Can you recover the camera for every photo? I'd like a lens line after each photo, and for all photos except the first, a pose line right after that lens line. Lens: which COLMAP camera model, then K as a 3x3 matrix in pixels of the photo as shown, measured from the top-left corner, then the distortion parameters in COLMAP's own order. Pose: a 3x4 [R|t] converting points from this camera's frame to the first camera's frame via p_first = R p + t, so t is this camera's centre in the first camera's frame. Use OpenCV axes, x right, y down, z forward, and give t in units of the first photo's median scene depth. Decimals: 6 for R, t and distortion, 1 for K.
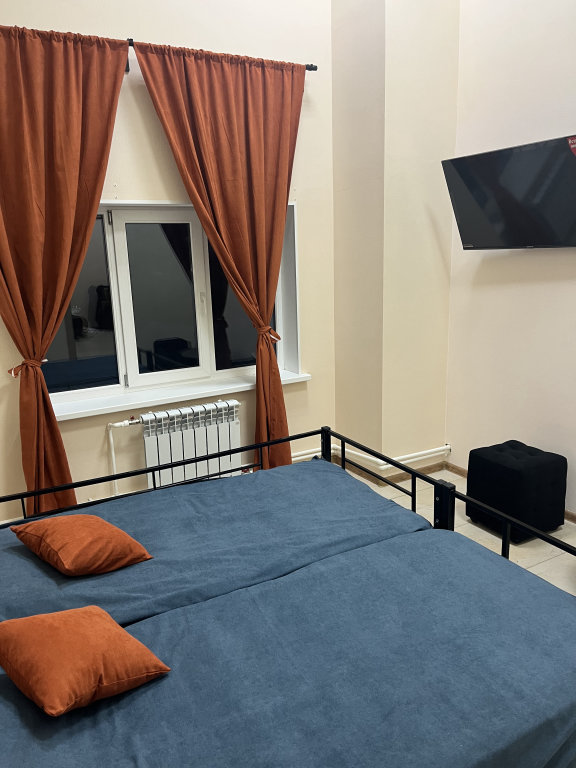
lens RADIAL K [[565.2, 0, 288.0], [0, 565.2, 384.0], [0, 0, 1]] dist [0.113336, -0.138674]
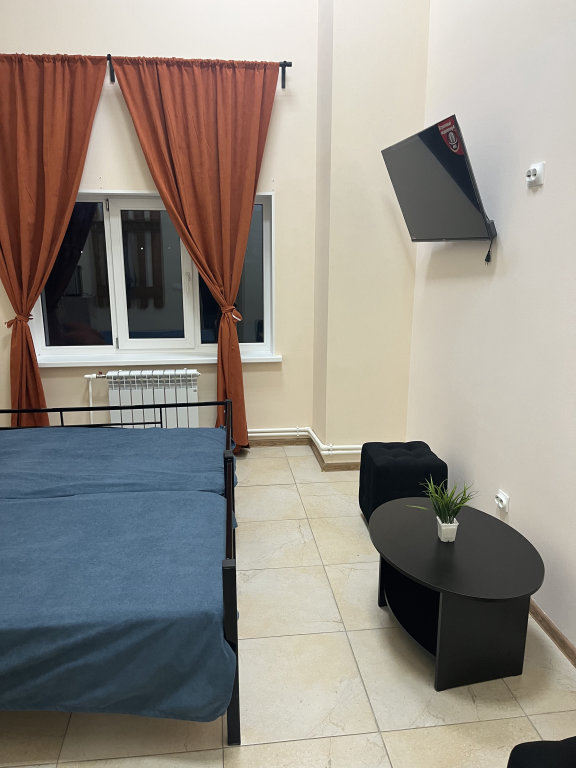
lens RADIAL K [[565.2, 0, 288.0], [0, 565.2, 384.0], [0, 0, 1]] dist [0.113336, -0.138674]
pose [[0.924084, 0.121265, -0.362442, 0.537482], [-0.117284, 0.992548, 0.033056, -0.002821], [0.363750, 0.011962, 0.931420, 0.026363]]
